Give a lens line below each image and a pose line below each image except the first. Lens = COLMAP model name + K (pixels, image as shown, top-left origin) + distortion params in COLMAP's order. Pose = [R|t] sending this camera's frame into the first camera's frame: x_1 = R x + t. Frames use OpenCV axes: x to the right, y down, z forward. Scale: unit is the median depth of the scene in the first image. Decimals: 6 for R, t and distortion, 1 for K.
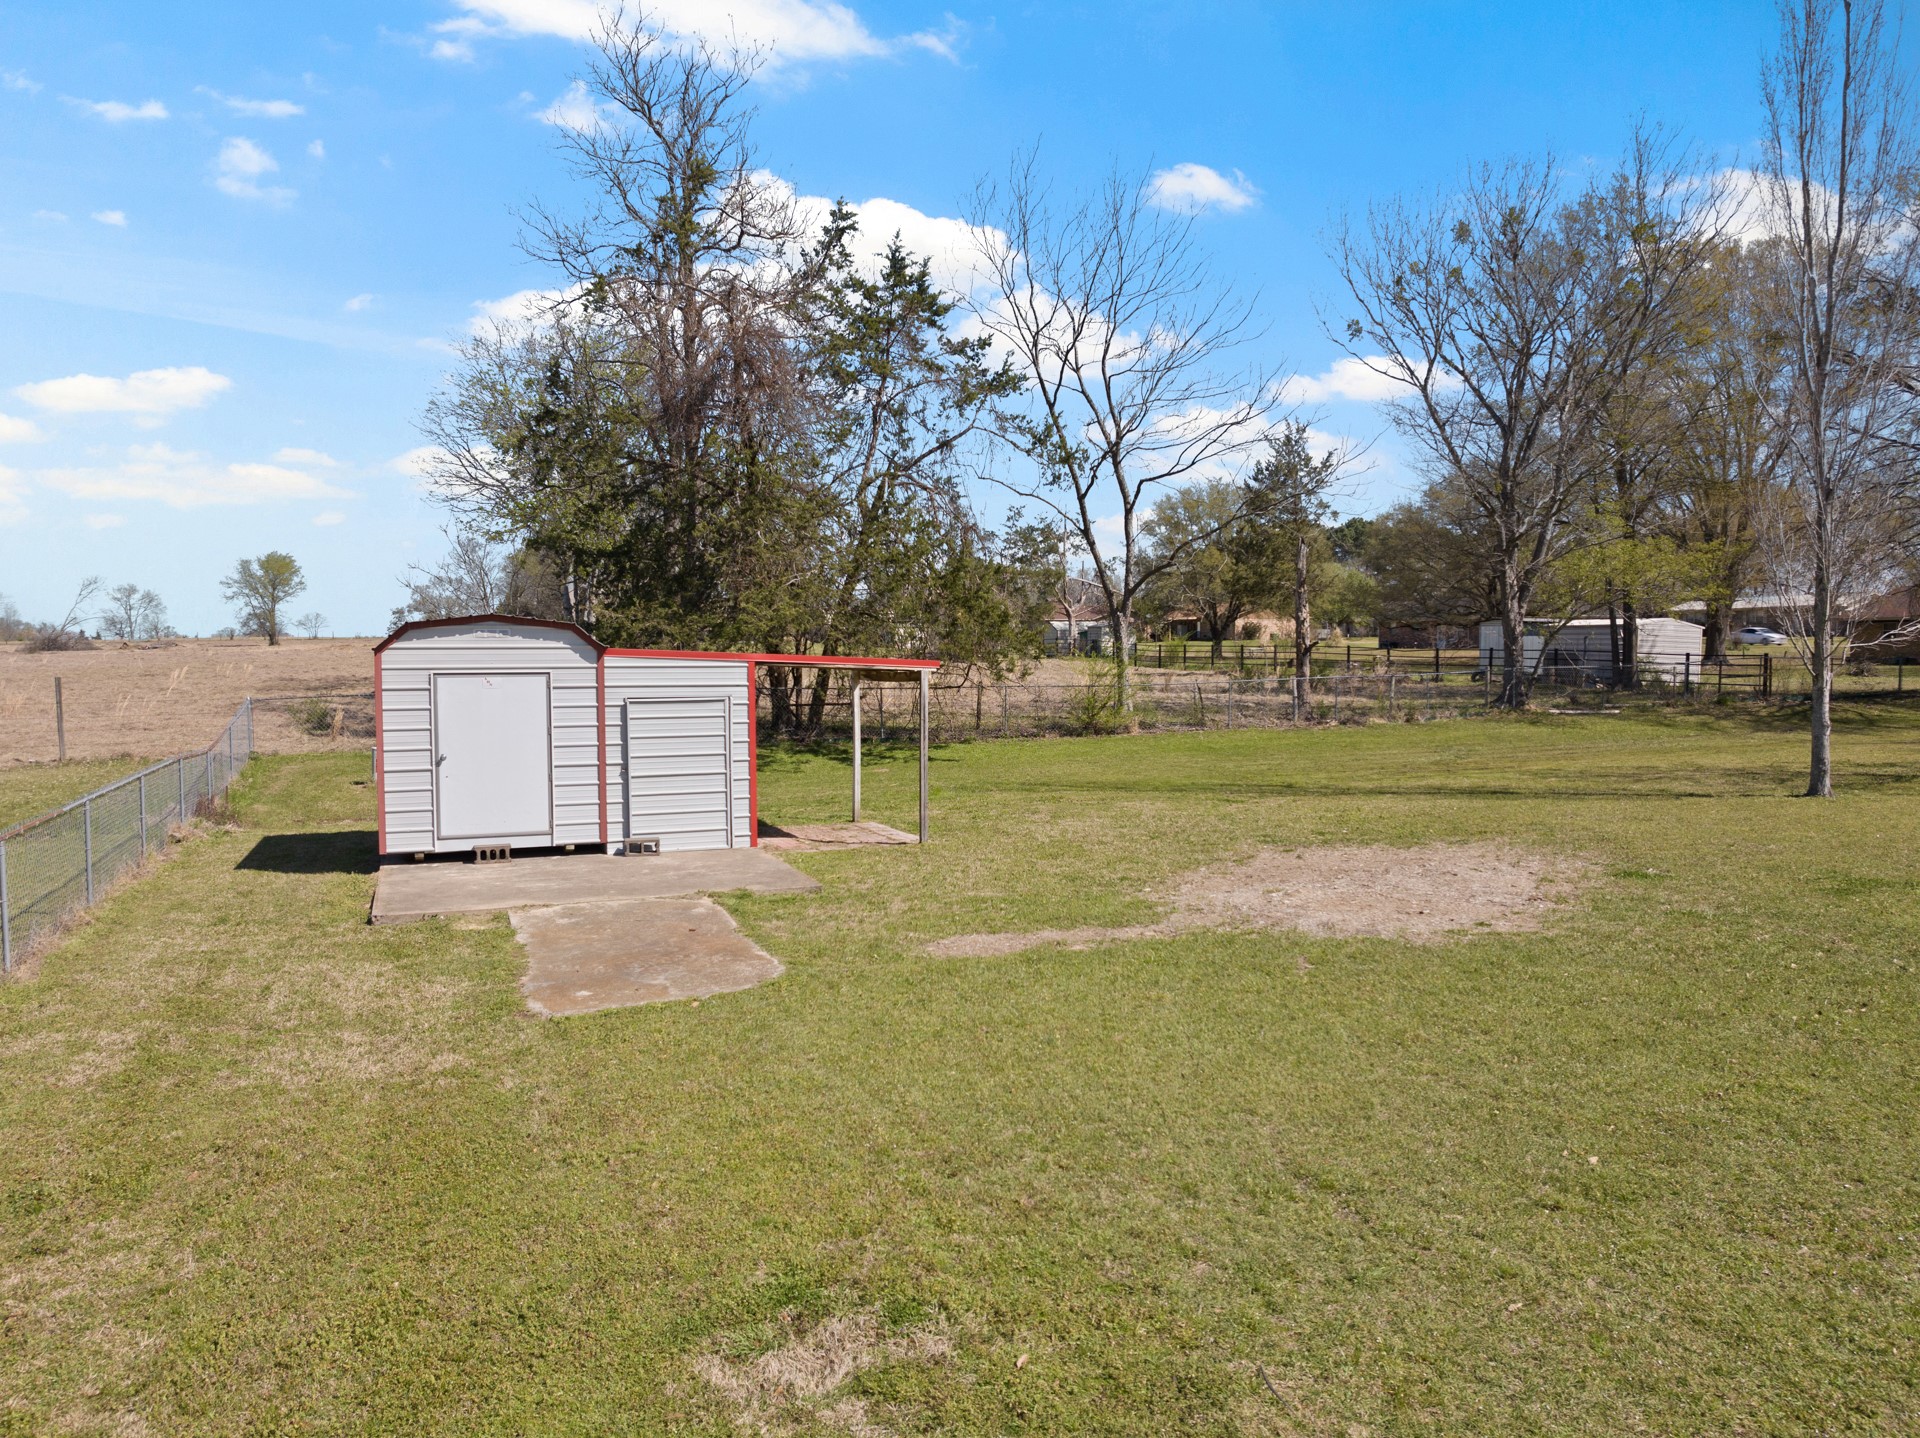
lens RADIAL K [[1354.1, 0, 967.6], [0, 1354.1, 720.5], [0, 0, 1]] dist [-0.031361, -0.000692]
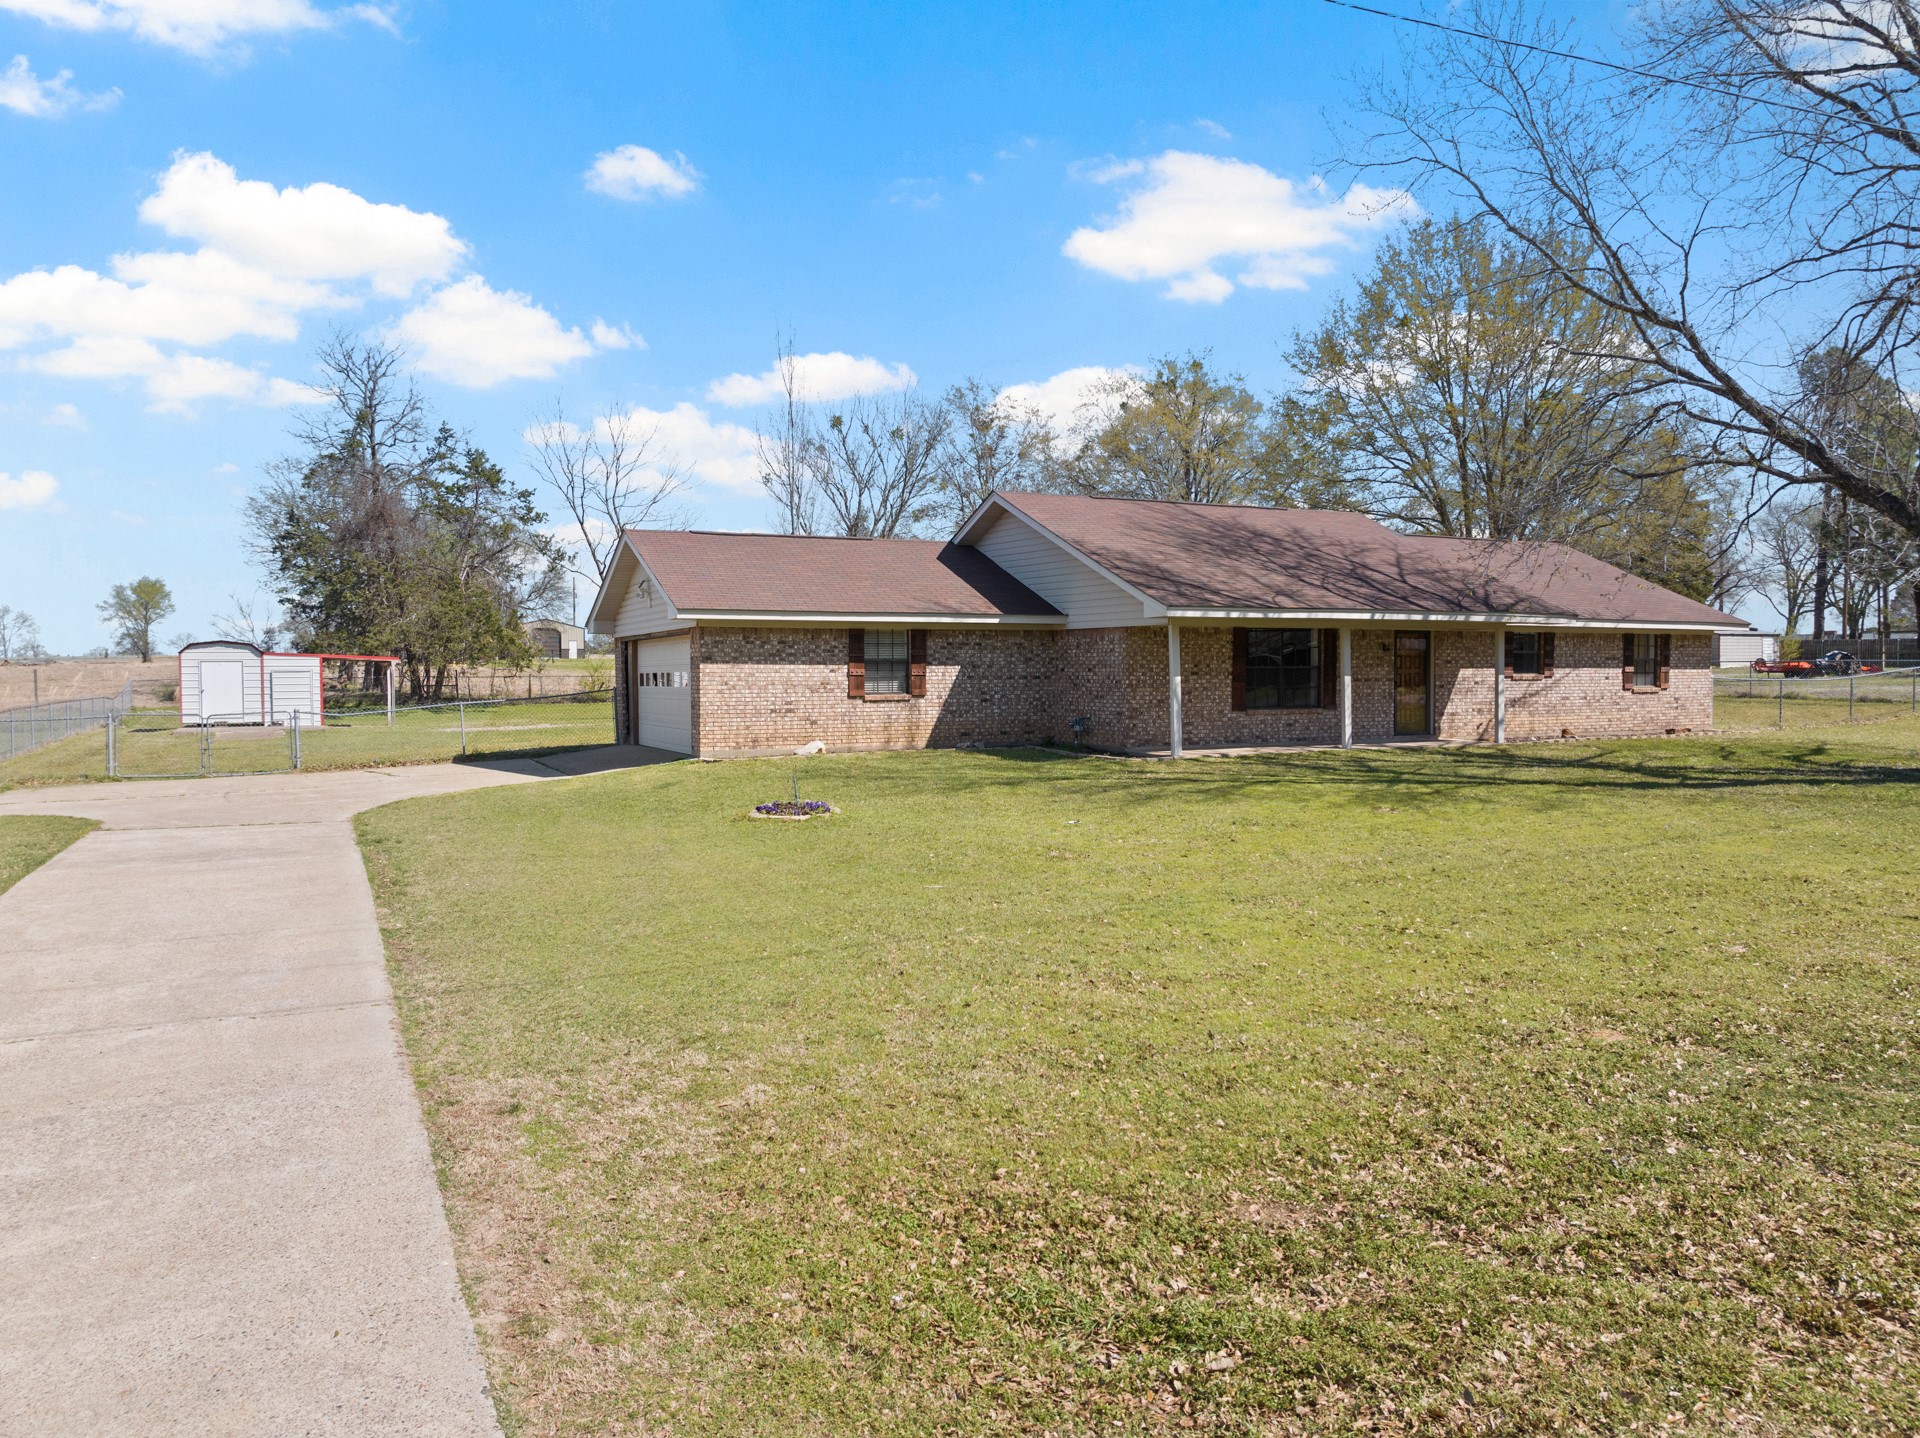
lens RADIAL K [[1354.1, 0, 950.3], [0, 1354.1, 722.2], [0, 0, 1]] dist [-0.031361, -0.000692]
pose [[0.997984, -0.003922, 0.063351, 0.099871], [0.004736, 0.999908, -0.012703, 0.013690], [-0.063296, 0.012978, 0.997910, -0.190990]]
